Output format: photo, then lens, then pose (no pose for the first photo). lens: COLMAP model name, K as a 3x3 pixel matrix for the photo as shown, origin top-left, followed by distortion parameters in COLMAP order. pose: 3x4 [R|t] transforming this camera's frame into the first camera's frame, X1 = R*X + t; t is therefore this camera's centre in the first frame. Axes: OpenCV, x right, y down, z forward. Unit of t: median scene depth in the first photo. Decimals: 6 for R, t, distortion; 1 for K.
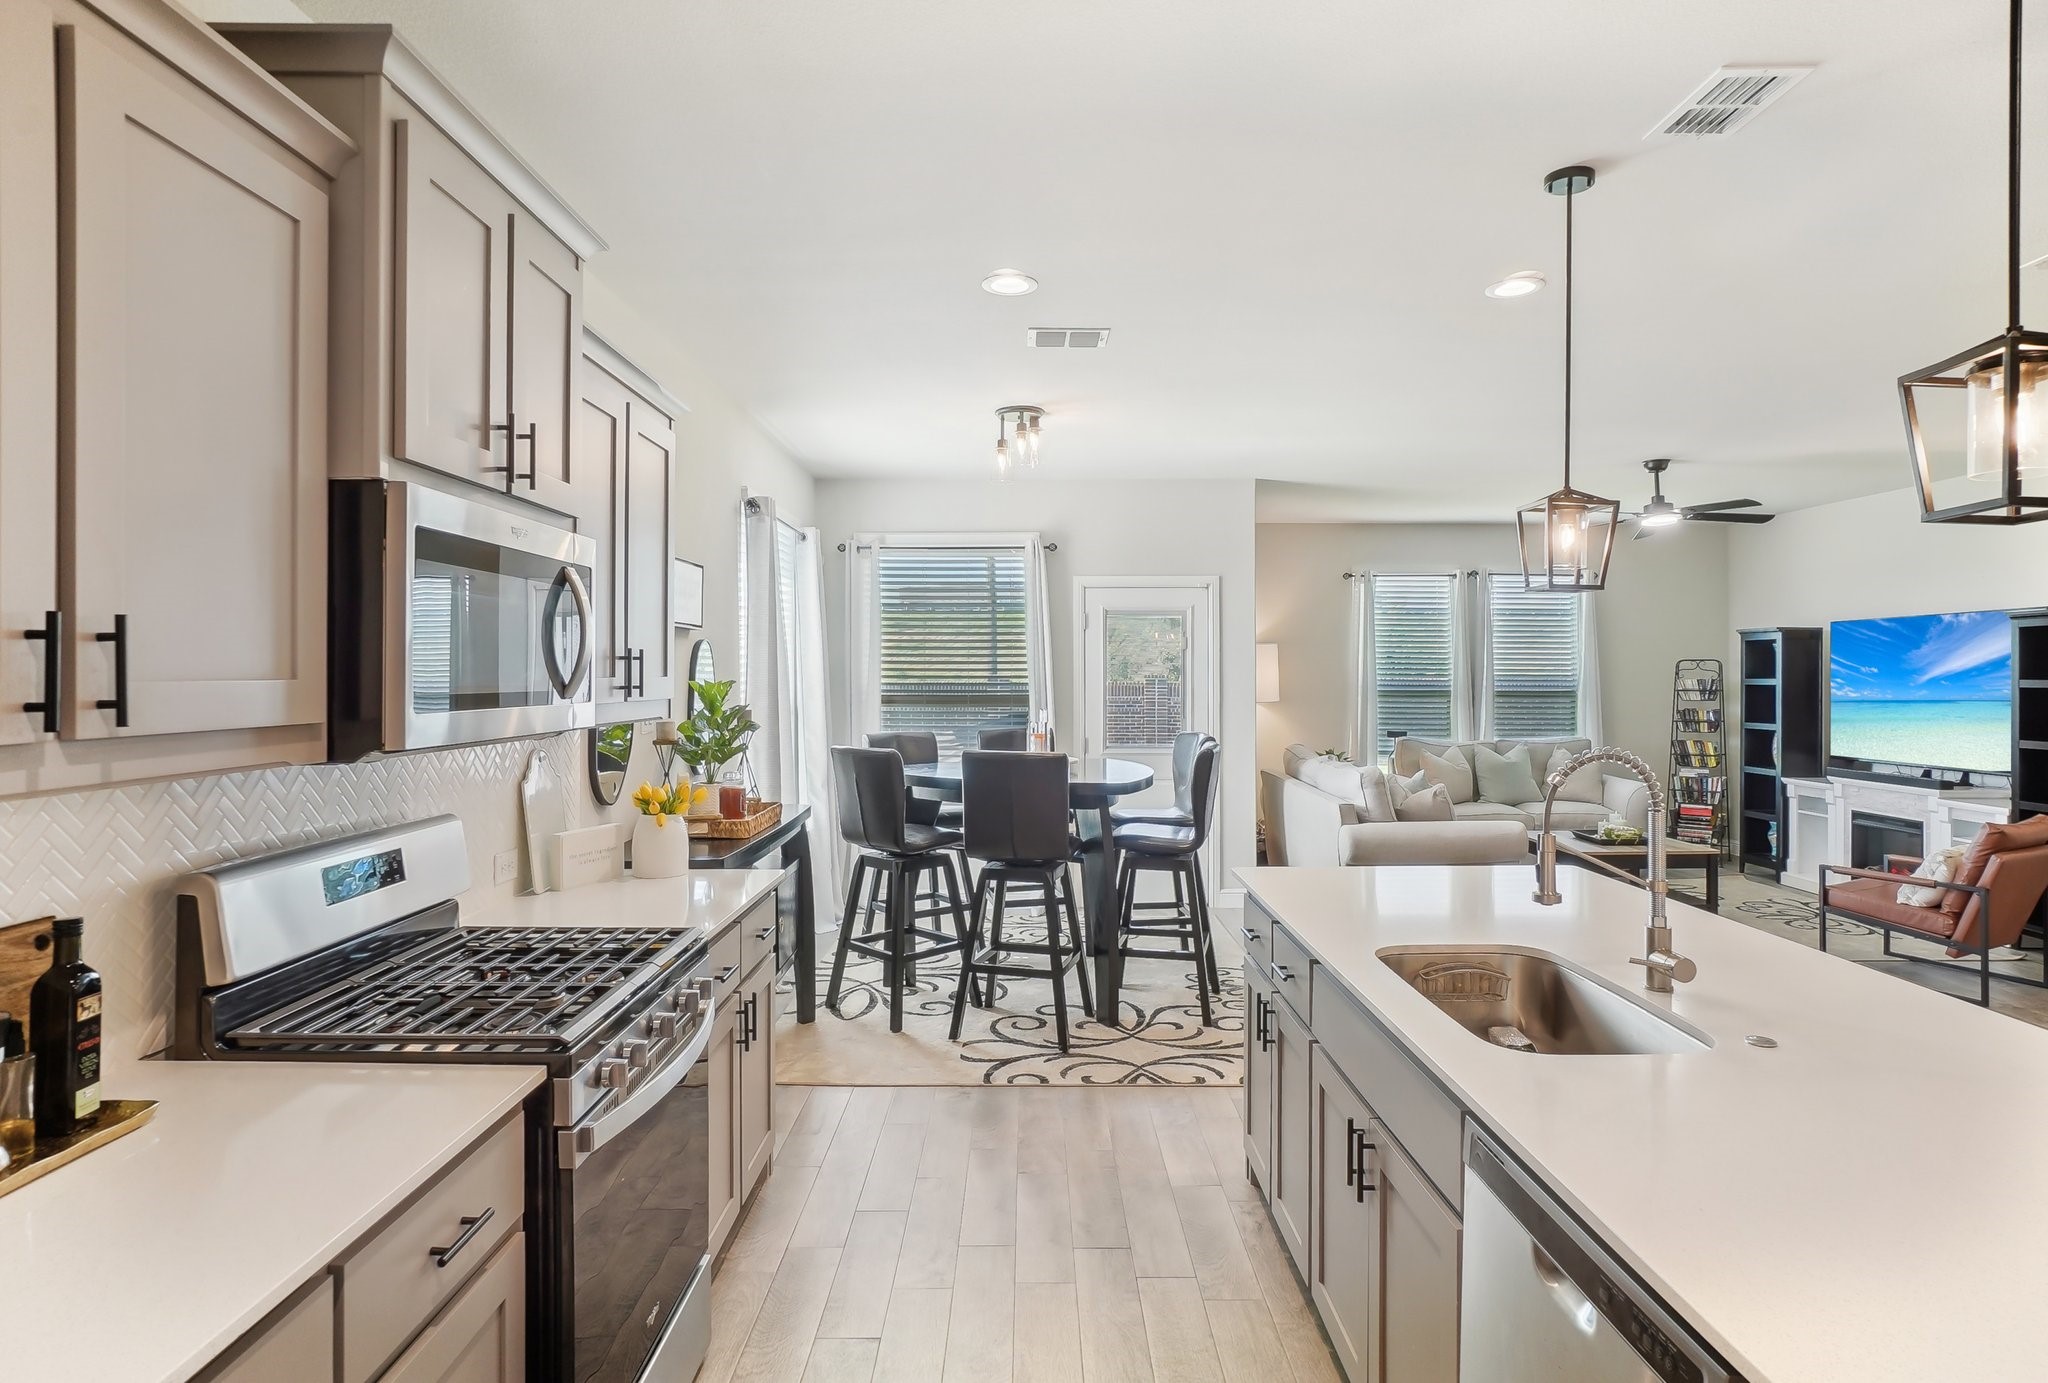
lens RADIAL K [[1071.7, 0, 1078.1], [0, 1071.7, 658.9], [0, 0, 1]] dist [-0.041349, 0.021550]
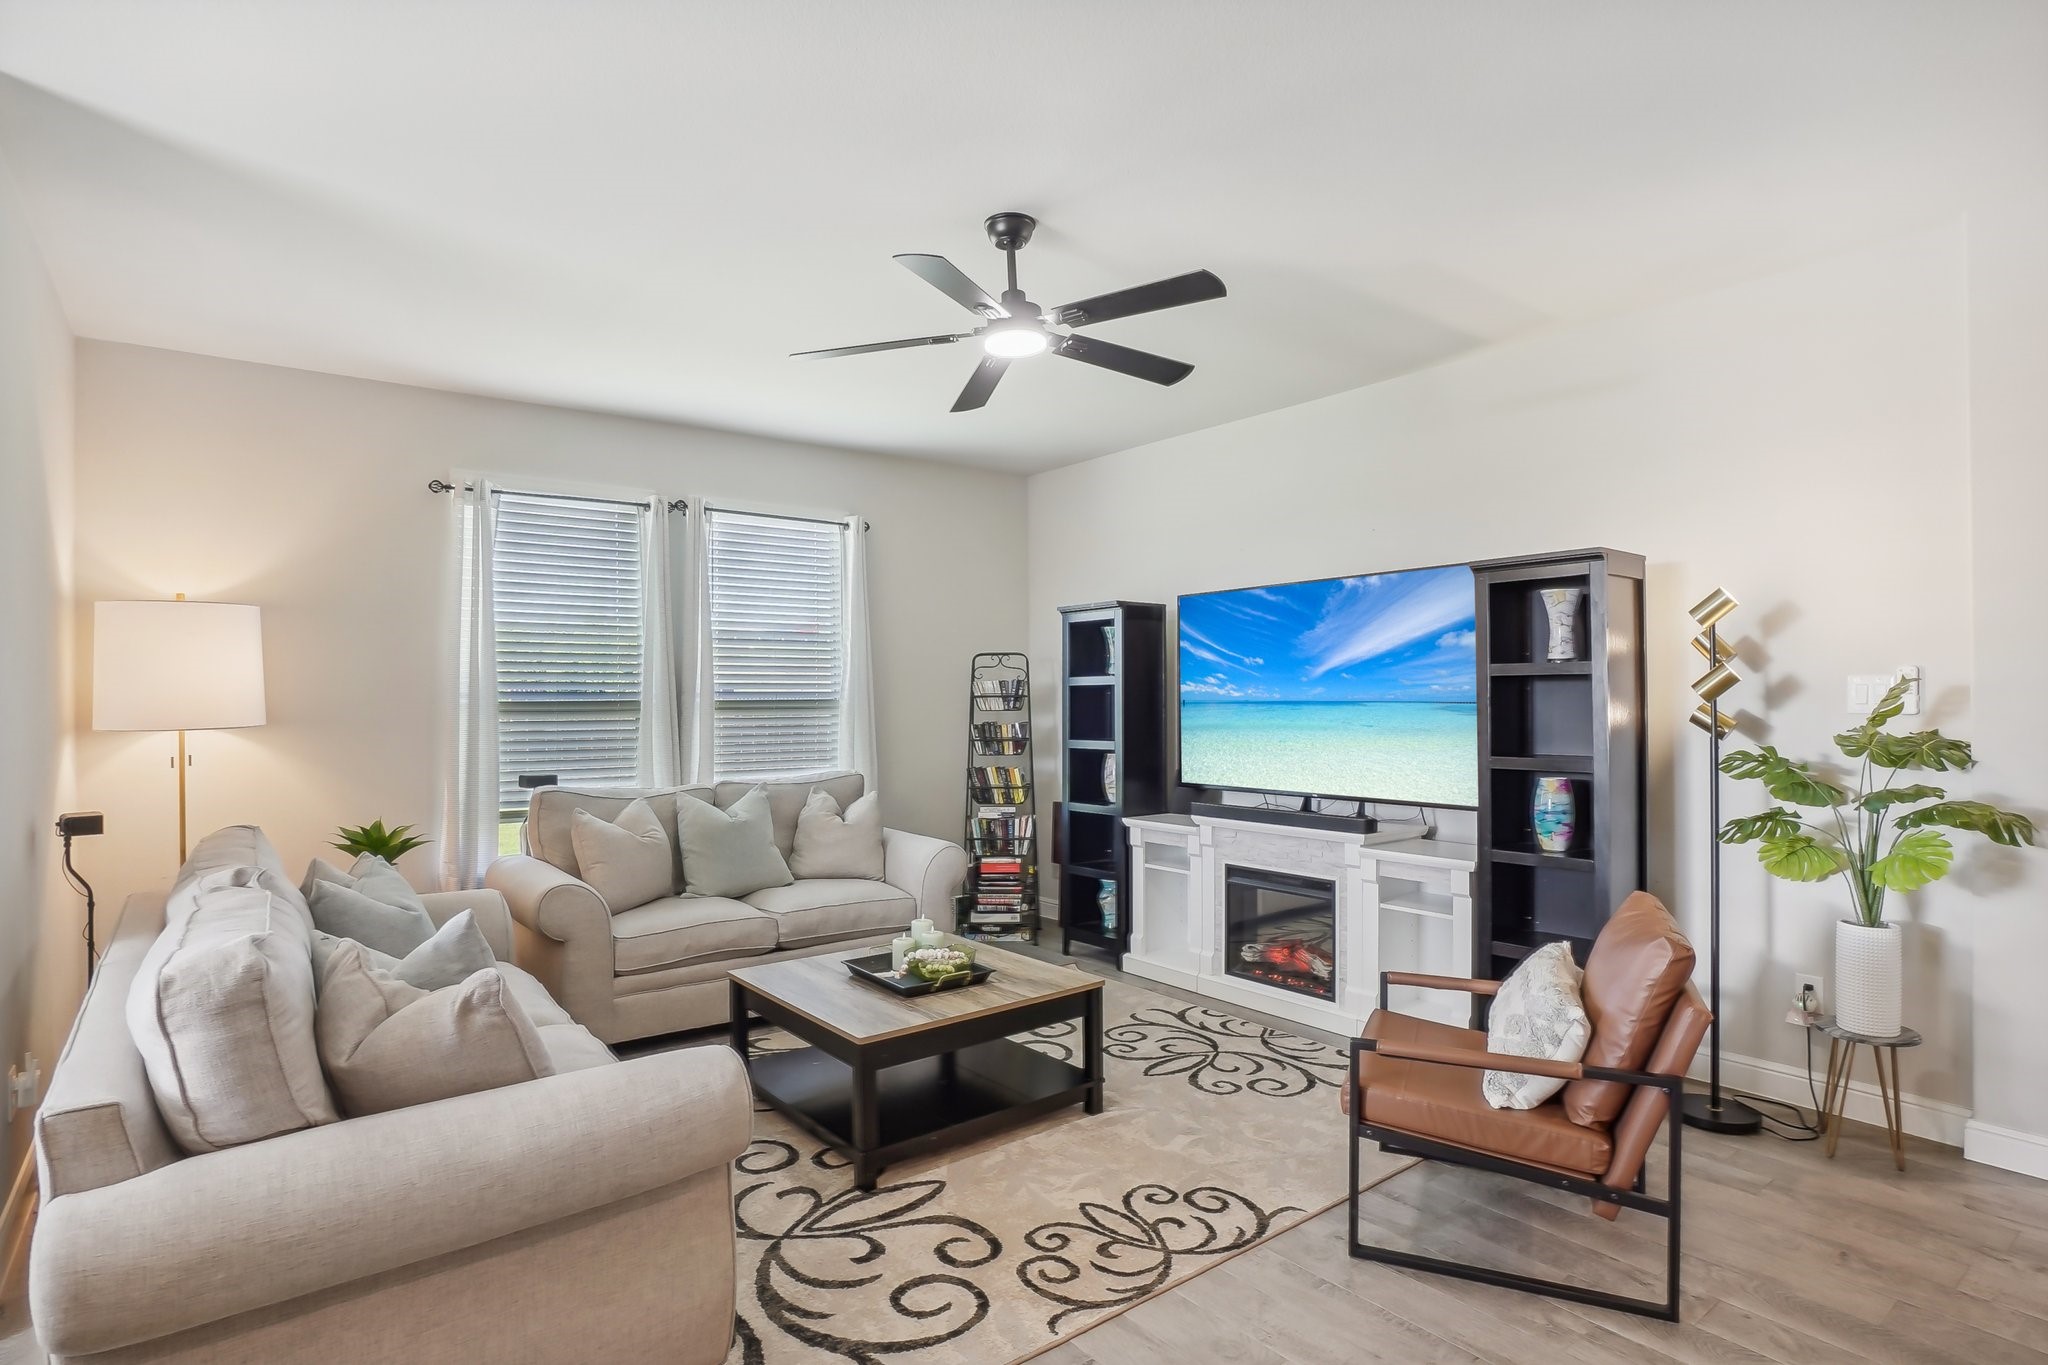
lens RADIAL K [[1084.7, 0, 1089.2], [0, 1084.7, 690.6], [0, 0, 1]] dist [-0.044434, 0.013718]
pose [[0.778911, -0.006309, 0.627103, 0.242338], [-0.000632, 0.999941, 0.010845, 0.024962], [-0.627134, -0.008844, 0.778861, 0.547946]]
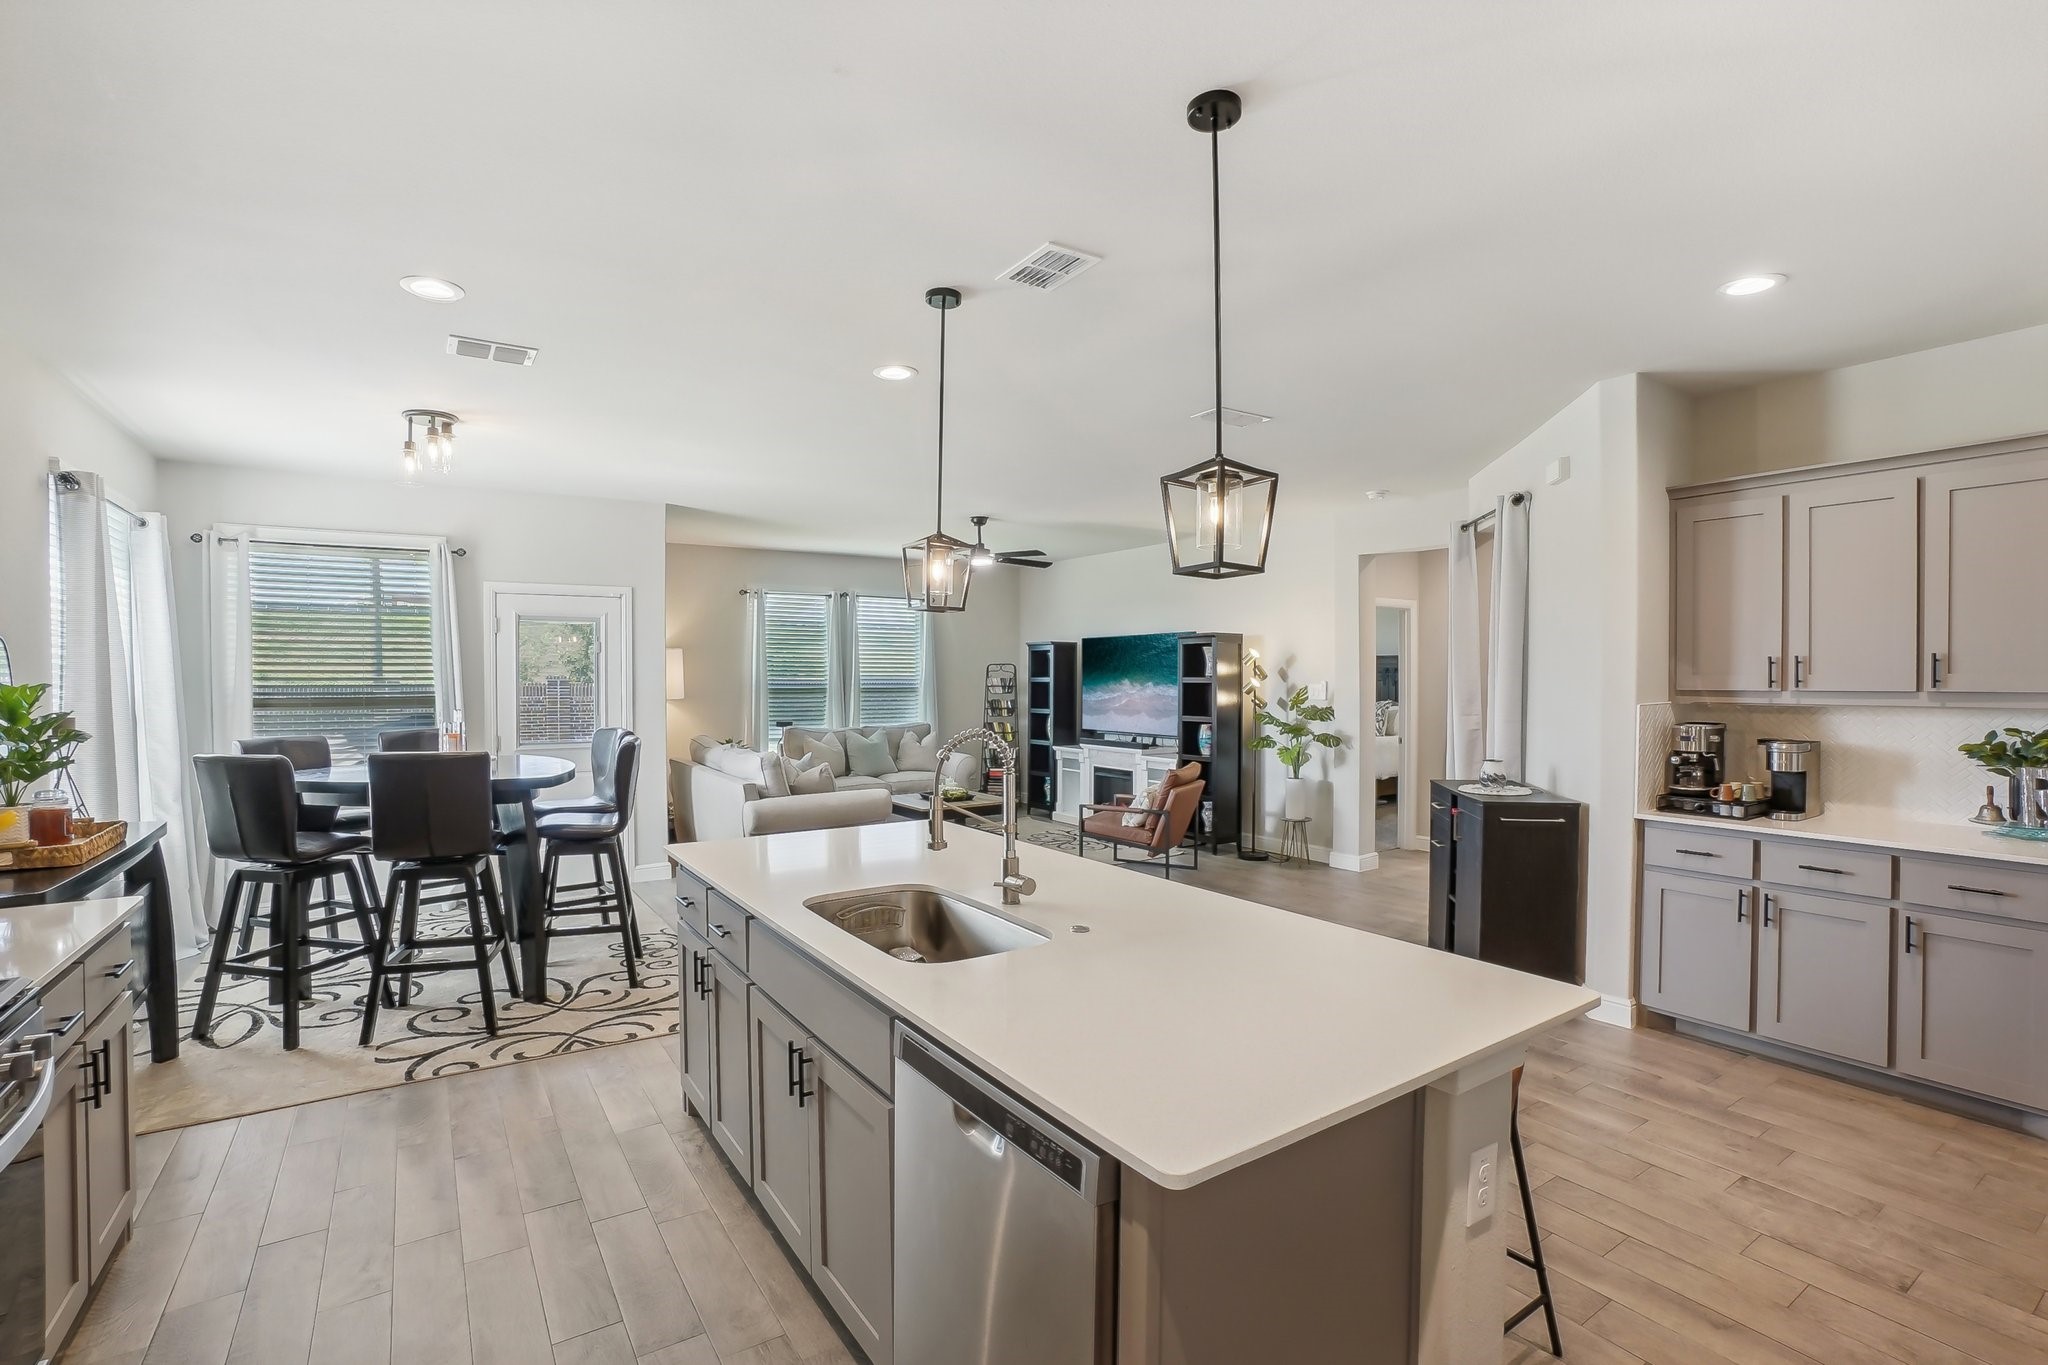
lens RADIAL K [[886.5, 0, 1024.0], [0, 886.5, 682.5], [0, 0, 1]] dist [-0.062286, 0.017698]
pose [[0.844921, -0.006796, 0.534848, -0.012891], [-0.005460, 0.999758, 0.021329, 0.000148], [-0.534863, -0.020942, 0.844679, 0.006179]]
